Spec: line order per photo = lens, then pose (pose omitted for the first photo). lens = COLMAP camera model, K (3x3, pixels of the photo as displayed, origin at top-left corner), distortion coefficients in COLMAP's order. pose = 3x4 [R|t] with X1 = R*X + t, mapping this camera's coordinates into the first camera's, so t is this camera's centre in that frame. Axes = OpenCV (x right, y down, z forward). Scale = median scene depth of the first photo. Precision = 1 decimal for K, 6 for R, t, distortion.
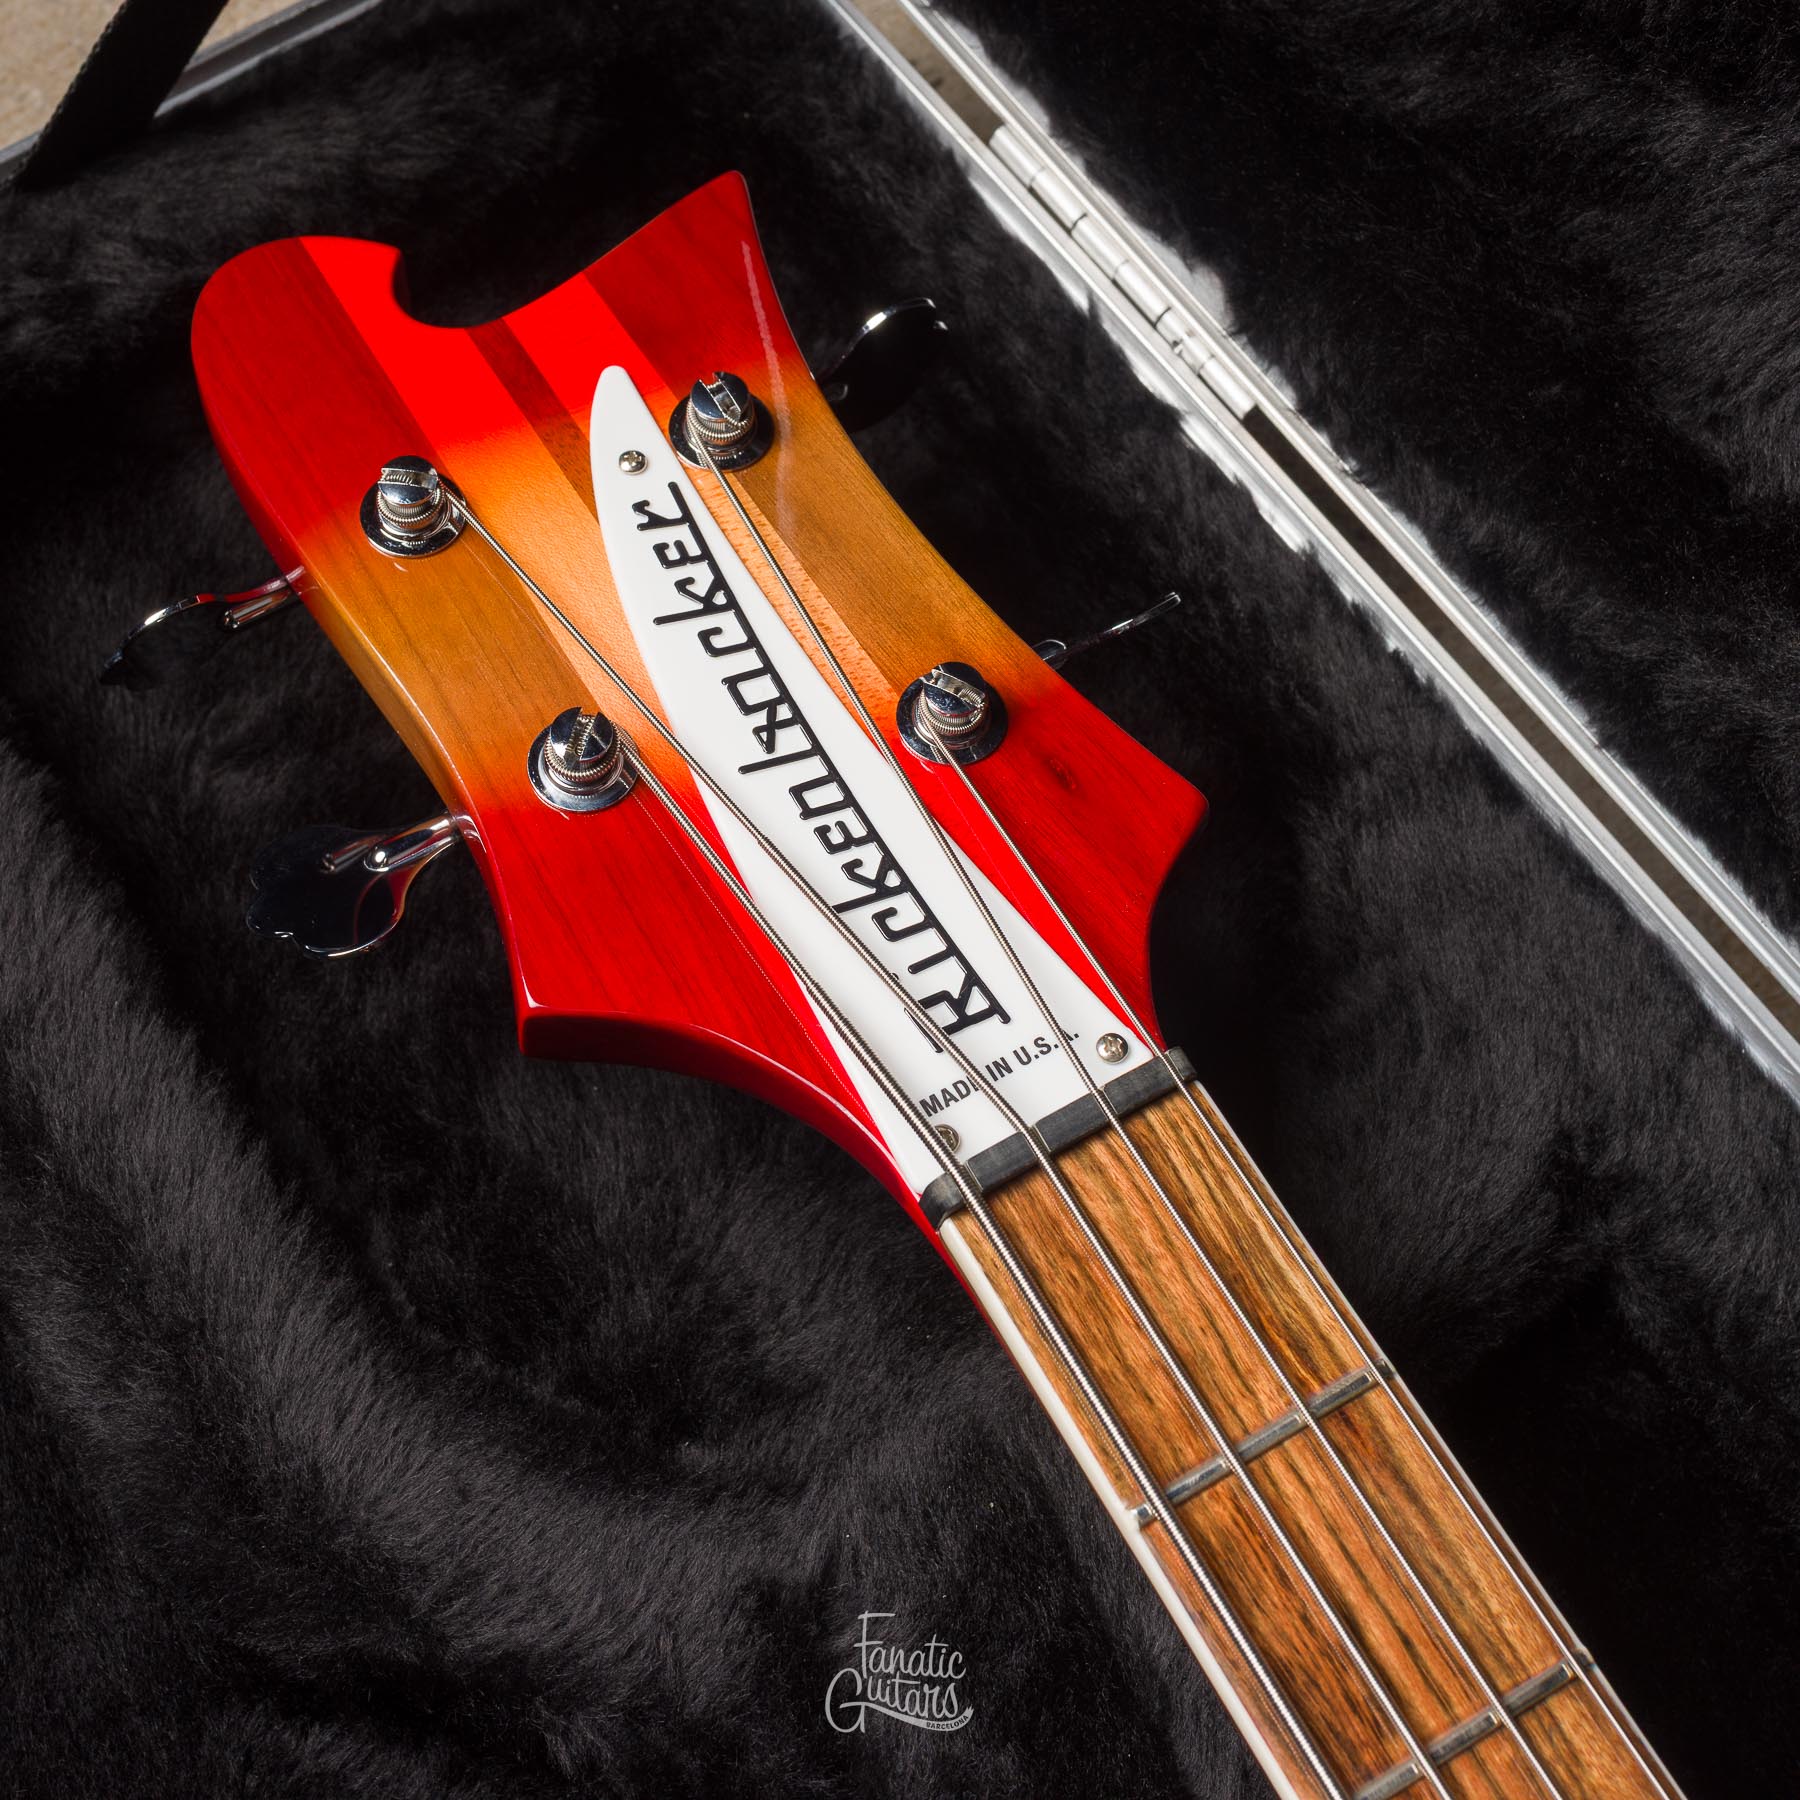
lens RADIAL K [[3042.4, 0, 752.9], [0, 3042.4, 754.8], [0, 0, 1]] dist [-0.006309, 0.078405]
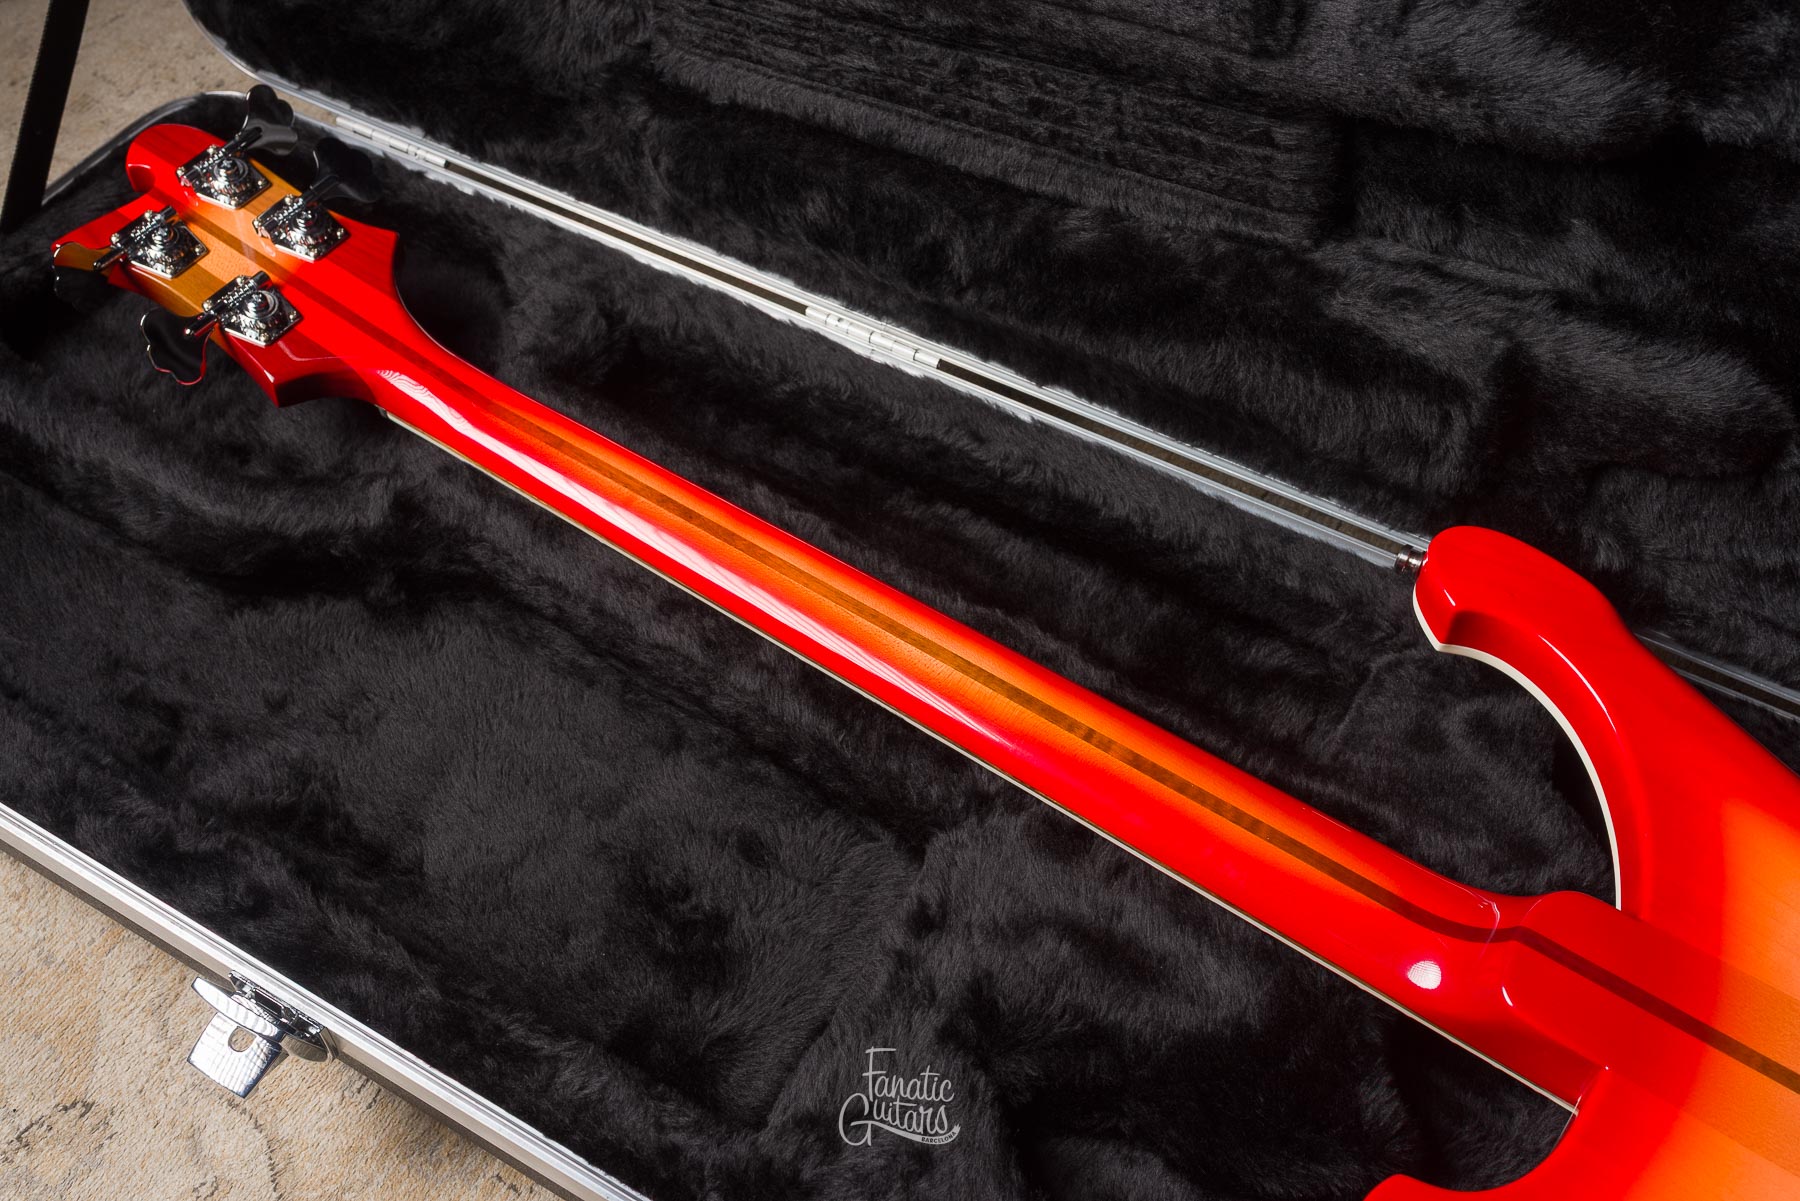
lens RADIAL K [[1745.6, 0, 900.0], [0, 1745.6, 600.5], [0, 0, 1]] dist [0.004682, -0.019084]
pose [[0.907548, -0.363073, 0.211033, 0.057713], [0.394609, 0.909206, -0.132769, 0.752974], [-0.143668, 0.203769, 0.968420, -0.699210]]
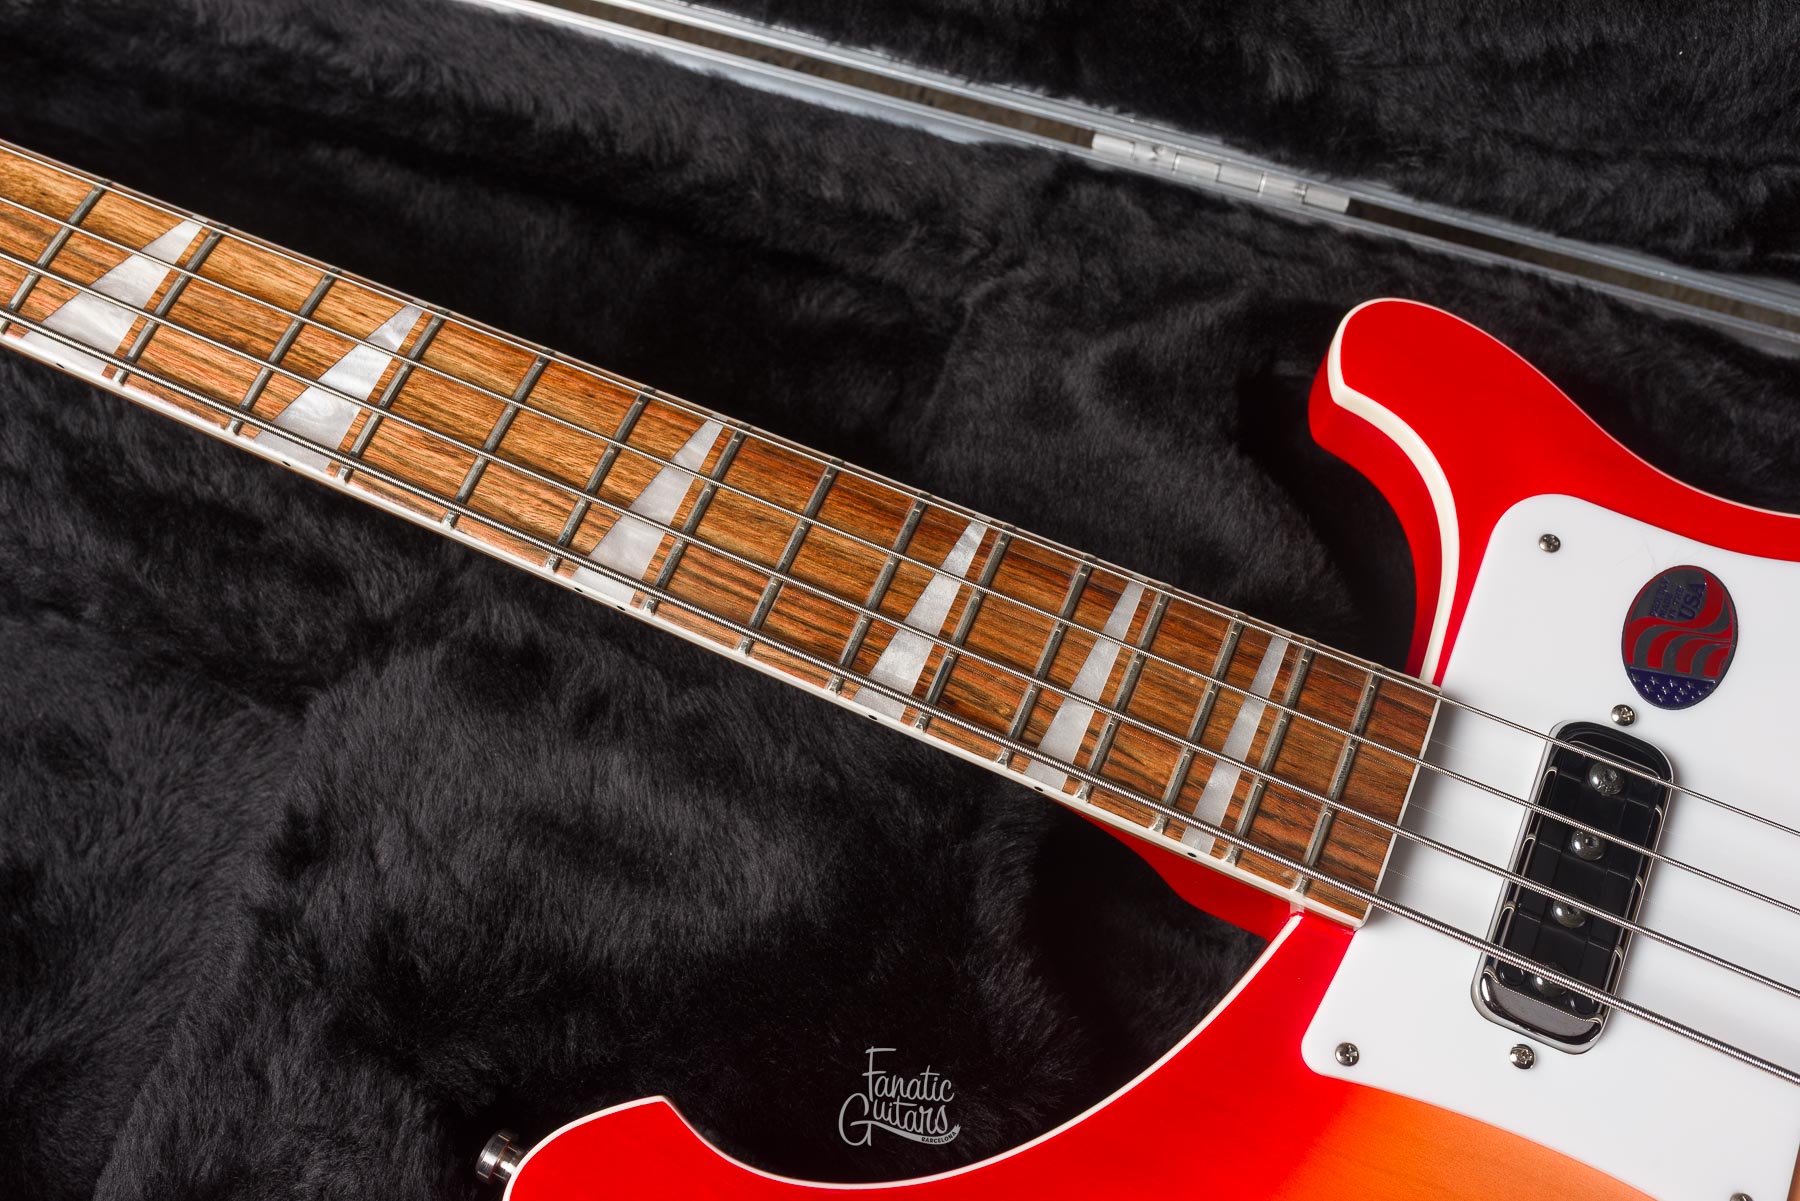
lens RADIAL K [[1779.4, 0, 900.0], [0, 1779.4, 600.5], [0, 0, 1]] dist [0.004929, -0.005883]
pose [[0.805095, -0.561556, 0.190988, 0.409448], [0.547393, 0.827431, 0.125374, 0.758235], [-0.228434, 0.003607, 0.973553, -0.260756]]
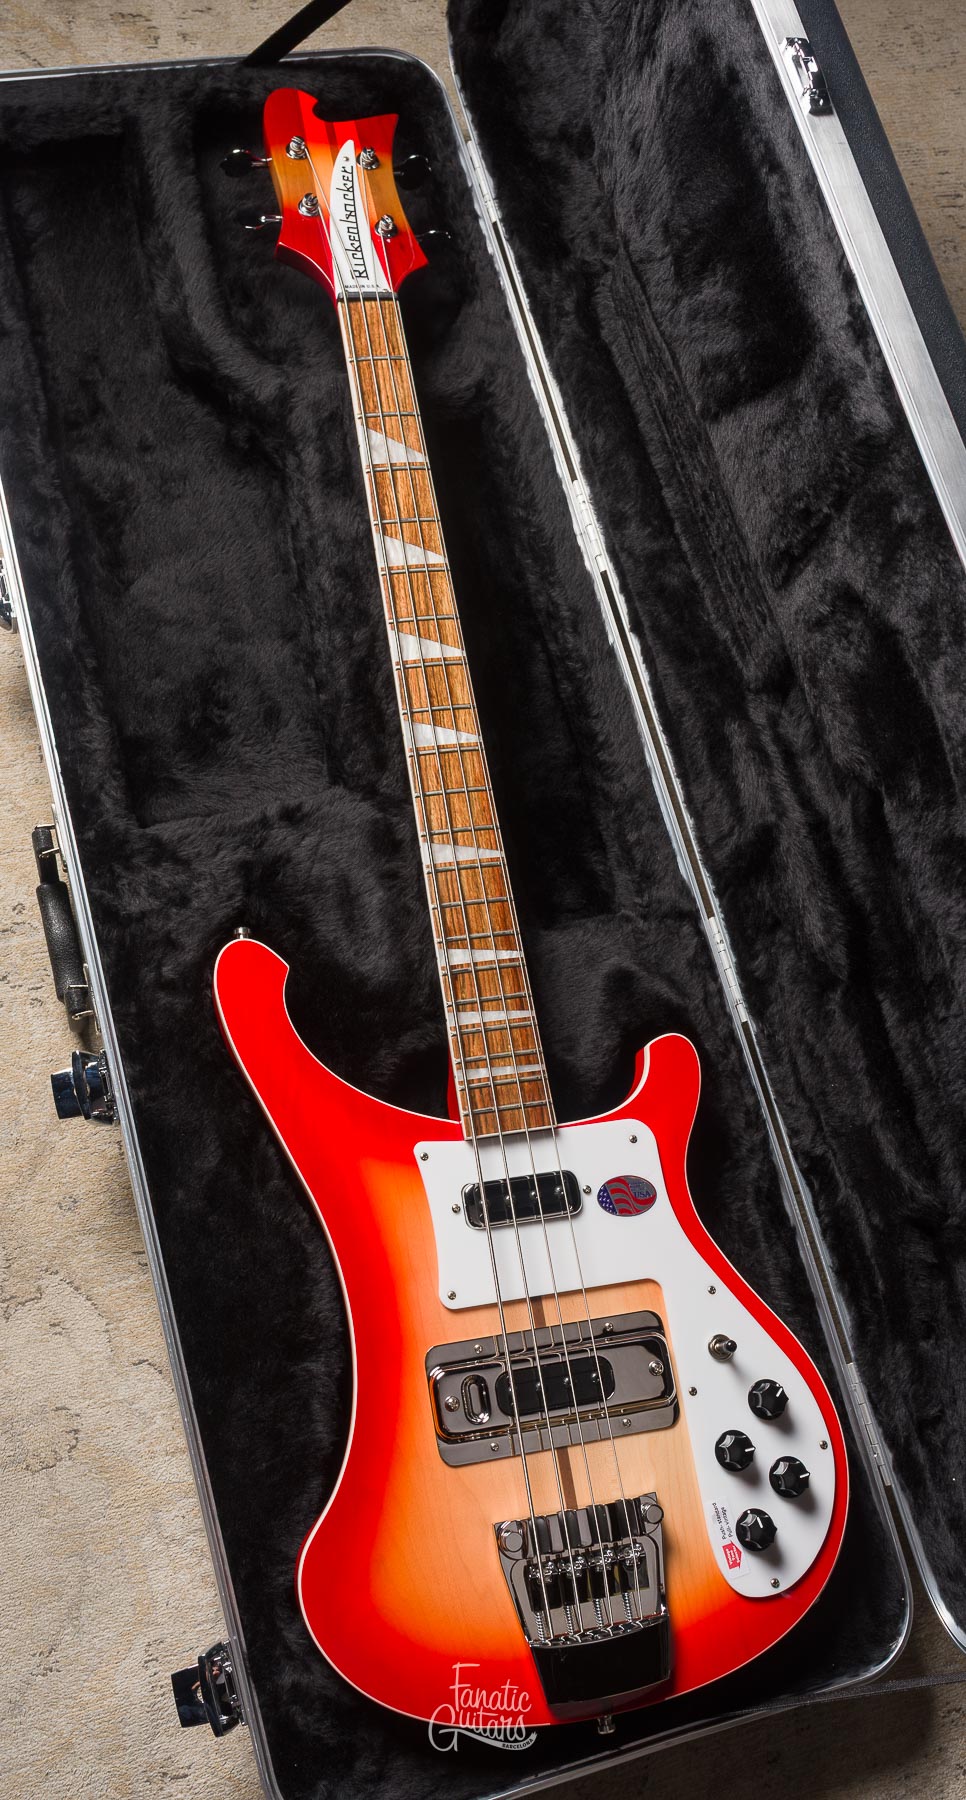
lens RADIAL K [[1726.4, 0, 461.7], [0, 1726.4, 898.7], [0, 0, 1]] dist [0.003181, -0.018765]
pose [[0.928069, 0.372400, 0.002496, 0.517240], [-0.371080, 0.924172, 0.090584, 0.617379], [0.031426, -0.084995, 0.995886, -1.632729]]
